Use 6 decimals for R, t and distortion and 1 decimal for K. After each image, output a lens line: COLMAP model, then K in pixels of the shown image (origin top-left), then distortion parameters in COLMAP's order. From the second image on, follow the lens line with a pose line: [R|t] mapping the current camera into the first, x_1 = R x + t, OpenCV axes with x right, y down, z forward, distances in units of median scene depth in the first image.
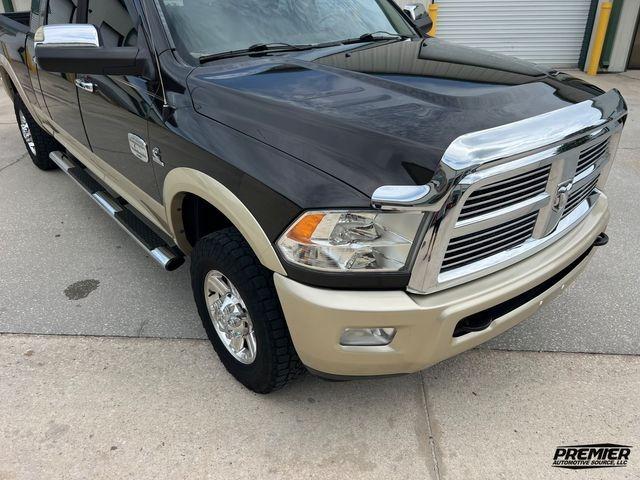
lens RADIAL K [[465.8, 0, 330.1], [0, 465.8, 236.4], [0, 0, 1]] dist [0.027781, -0.032859]
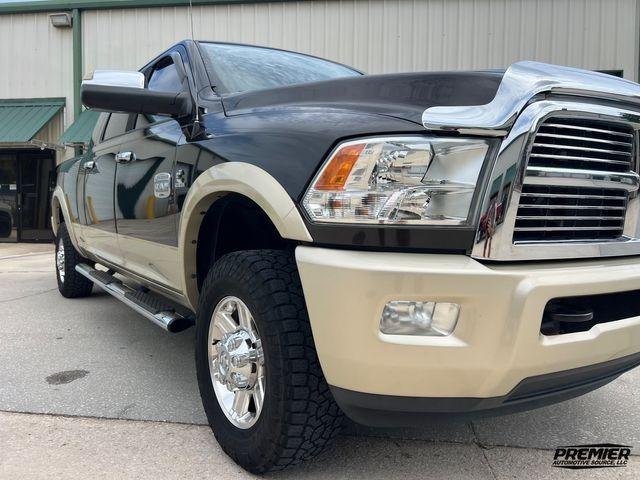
lens RADIAL K [[465.8, 0, 334.8], [0, 465.8, 245.2], [0, 0, 1]] dist [0.027781, -0.032859]
pose [[0.998213, 0.017645, -0.057092, -0.008272], [-0.039193, 0.914534, -0.402606, 0.299027], [0.045109, 0.404124, 0.913591, 0.216529]]
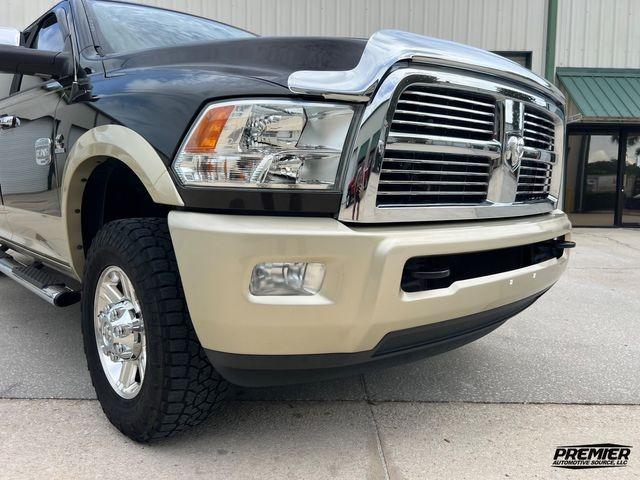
lens RADIAL K [[465.8, 0, 330.5], [0, 465.8, 241.6], [0, 0, 1]] dist [0.027781, -0.032859]
pose [[0.997227, 0.006054, 0.074177, 0.068886], [0.021404, 0.931247, -0.363759, 0.316086], [-0.071279, 0.364337, 0.928535, 0.213815]]
